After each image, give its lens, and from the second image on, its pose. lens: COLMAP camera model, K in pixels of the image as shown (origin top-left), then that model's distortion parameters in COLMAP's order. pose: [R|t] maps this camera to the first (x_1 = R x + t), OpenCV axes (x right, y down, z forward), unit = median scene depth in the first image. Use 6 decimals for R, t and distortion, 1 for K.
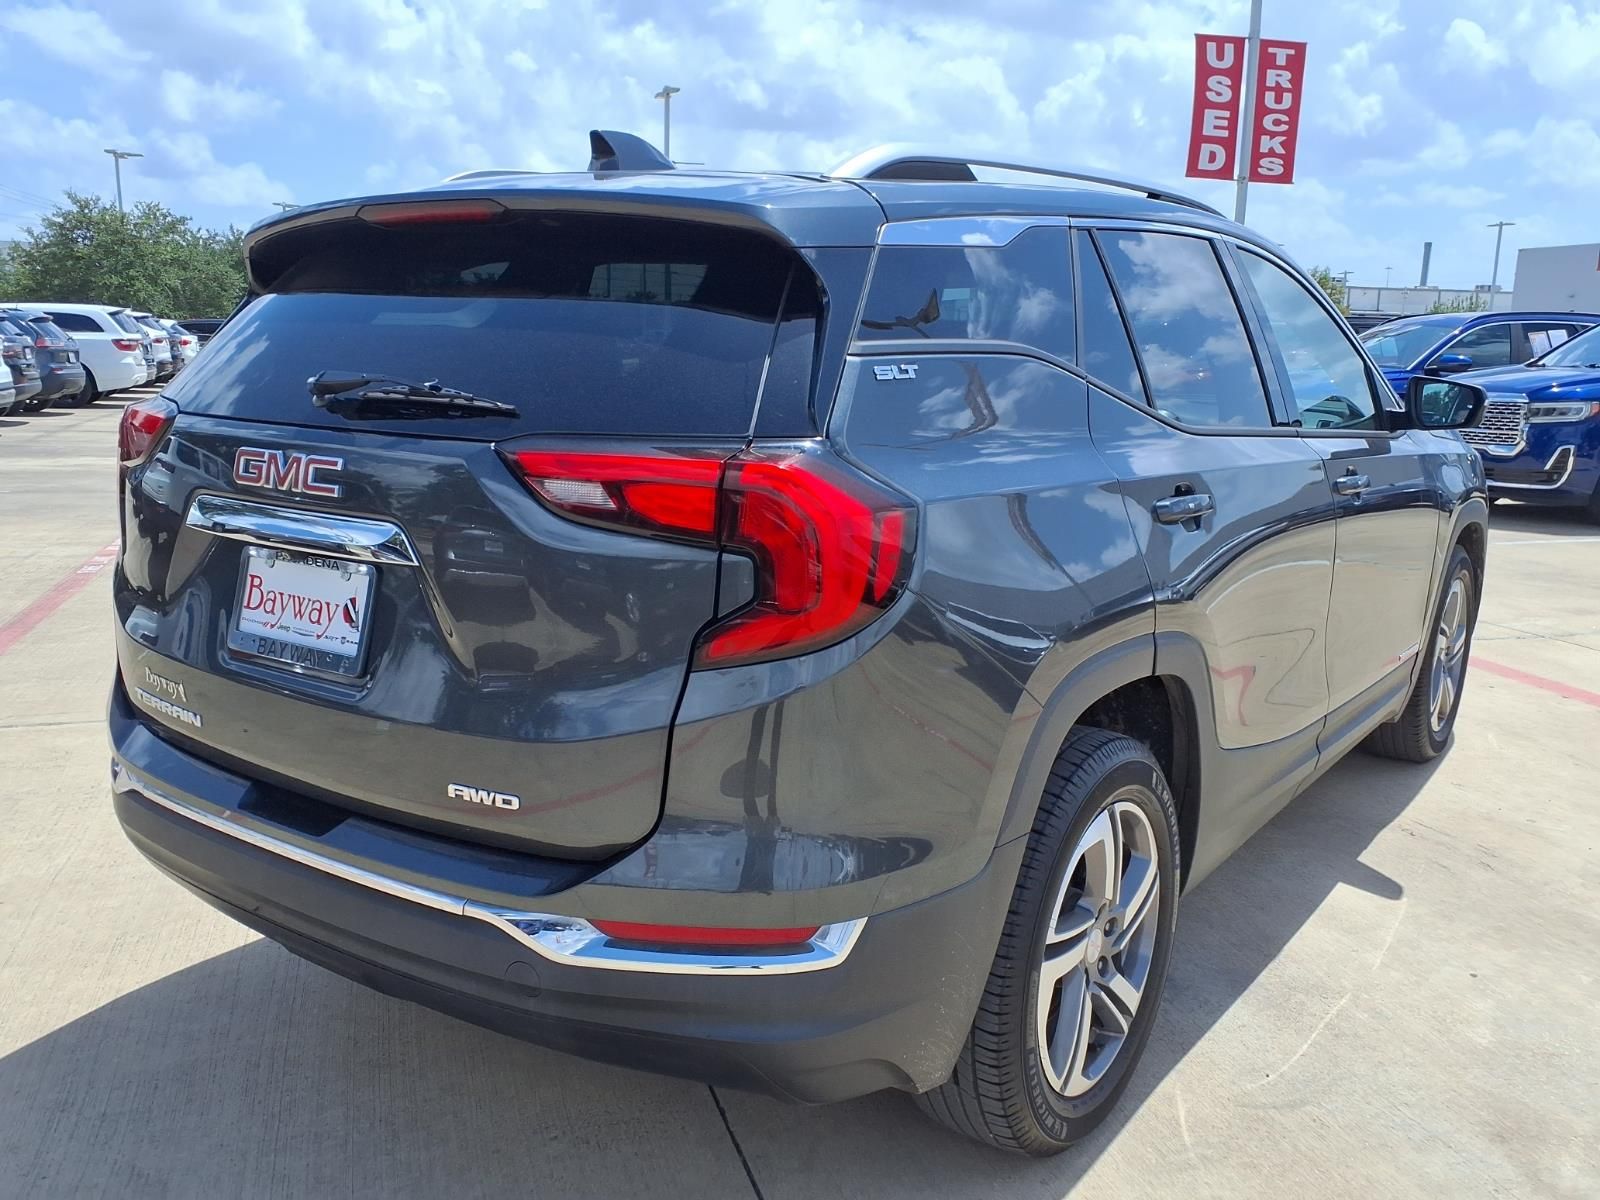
lens RADIAL K [[1367.8, 0, 802.0], [0, 1367.8, 572.3], [0, 0, 1]] dist [0.030662, -0.032490]
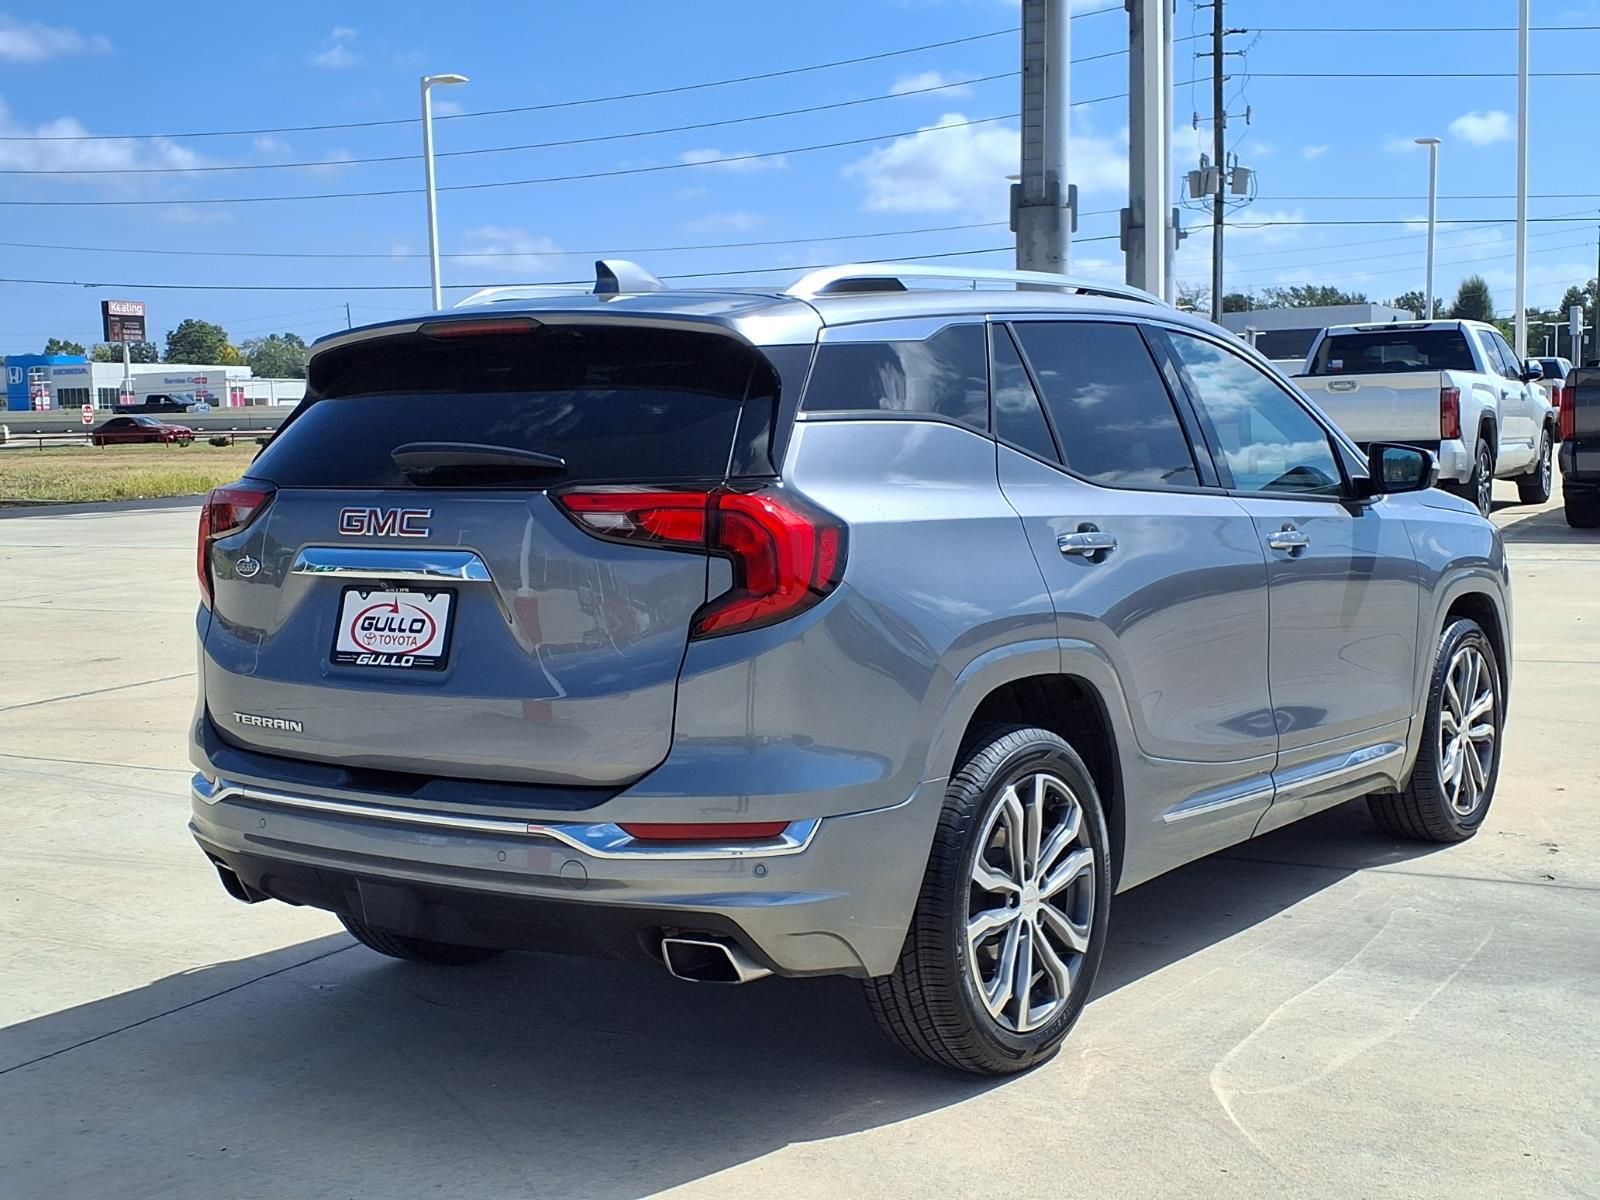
lens RADIAL K [[2067.6, 0, 804.3], [0, 2067.6, 609.5], [0, 0, 1]] dist [0.064401, 0.000000]
pose [[0.999484, -0.028129, -0.015510, 0.061116], [0.026414, 0.994492, -0.101430, 0.221192], [0.018278, 0.100968, 0.994722, -0.967174]]
